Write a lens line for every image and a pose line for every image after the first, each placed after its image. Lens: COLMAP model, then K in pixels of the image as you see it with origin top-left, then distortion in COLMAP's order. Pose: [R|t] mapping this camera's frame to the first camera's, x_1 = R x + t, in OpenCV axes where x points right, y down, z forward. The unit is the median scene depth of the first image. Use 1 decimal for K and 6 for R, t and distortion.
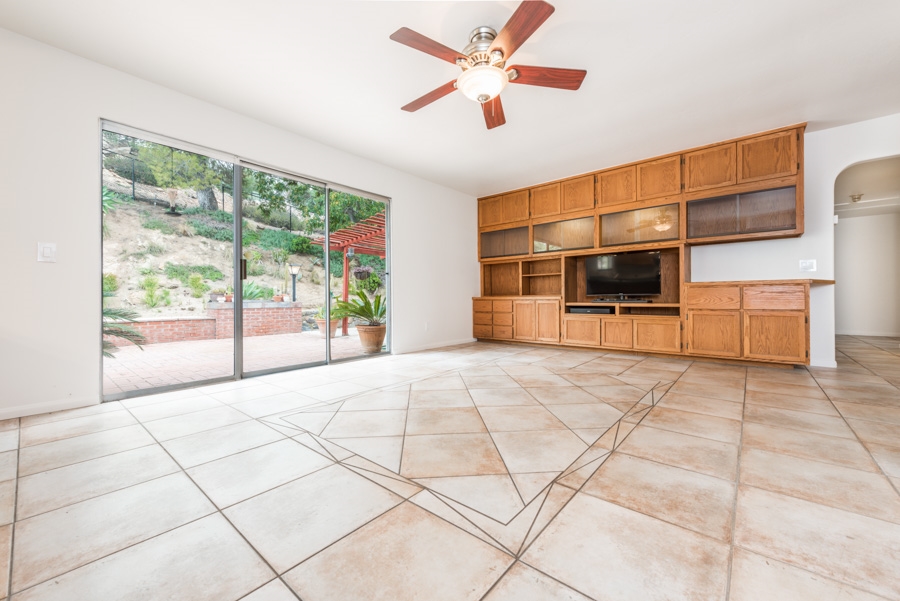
lens RADIAL K [[355.4, 0, 449.6], [0, 355.4, 300.3], [0, 0, 1]] dist [0.010048, -0.000124]
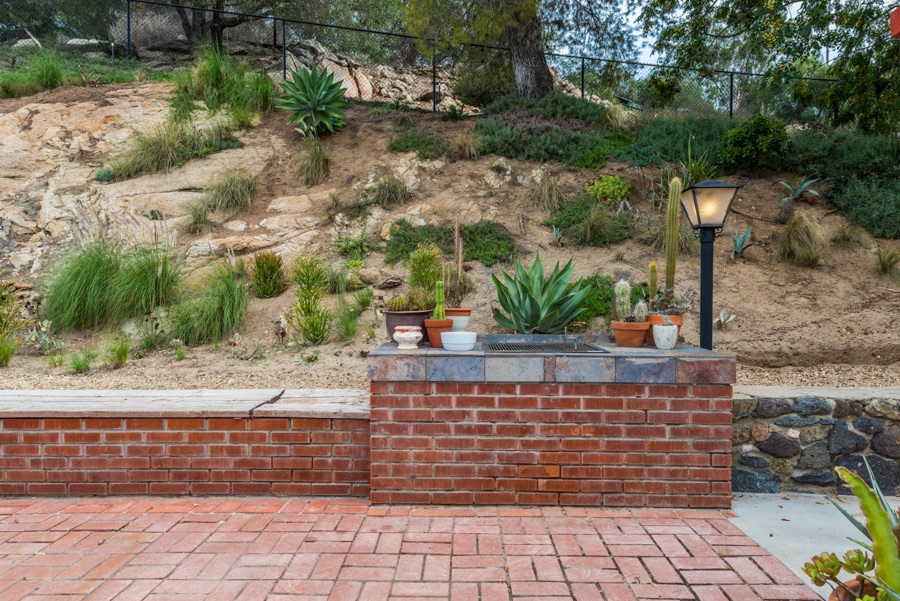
lens RADIAL K [[600.2, 0, 450.0], [0, 600.2, 297.0], [0, 0, 1]] dist [0.004927, 0.000498]
pose [[0.639958, 0.012600, -0.768307, -0.175686], [-0.009035, 0.999920, 0.008872, -0.021077], [0.768357, 0.001264, 0.640020, 0.450045]]
